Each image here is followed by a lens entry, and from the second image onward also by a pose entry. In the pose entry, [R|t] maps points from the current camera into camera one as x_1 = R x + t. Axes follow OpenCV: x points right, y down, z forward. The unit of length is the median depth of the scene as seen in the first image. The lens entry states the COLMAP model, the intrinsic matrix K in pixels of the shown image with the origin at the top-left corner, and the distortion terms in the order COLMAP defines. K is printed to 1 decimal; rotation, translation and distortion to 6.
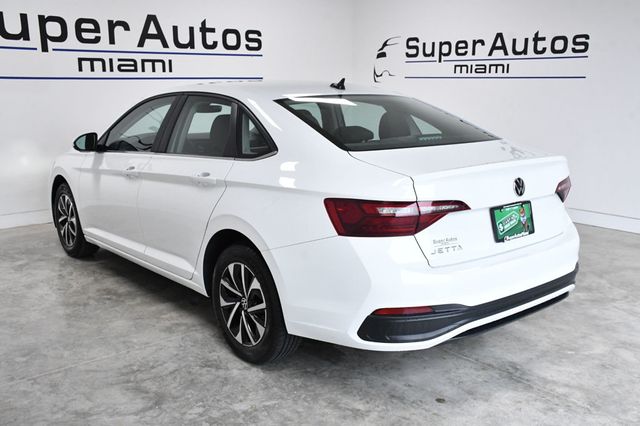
lens RADIAL K [[645.2, 0, 320.0], [0, 645.2, 213.0], [0, 0, 1]] dist [-0.016532, 0.186327]
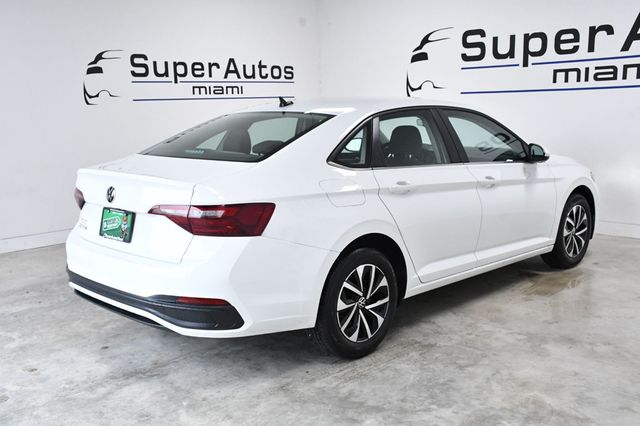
lens RADIAL K [[689.3, 0, 312.1], [0, 689.3, 210.3], [0, 0, 1]] dist [0.009514, 0.266263]
pose [[0.067235, 0.162173, -0.984469, 0.724768], [-0.180435, 0.972409, 0.147864, -0.121762], [0.981286, 0.167691, 0.094642, 0.579274]]
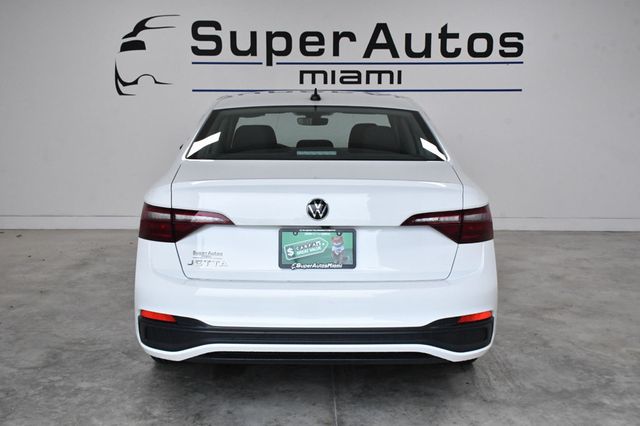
lens RADIAL K [[792.0, 0, 320.0], [0, 792.0, 213.0], [0, 0, 1]] dist [0.122915, 0.053443]
pose [[0.773073, 0.098396, -0.626639, 0.461907], [-0.133641, 0.990986, -0.009265, -0.012521], [0.620079, 0.090907, 0.779255, 0.074852]]
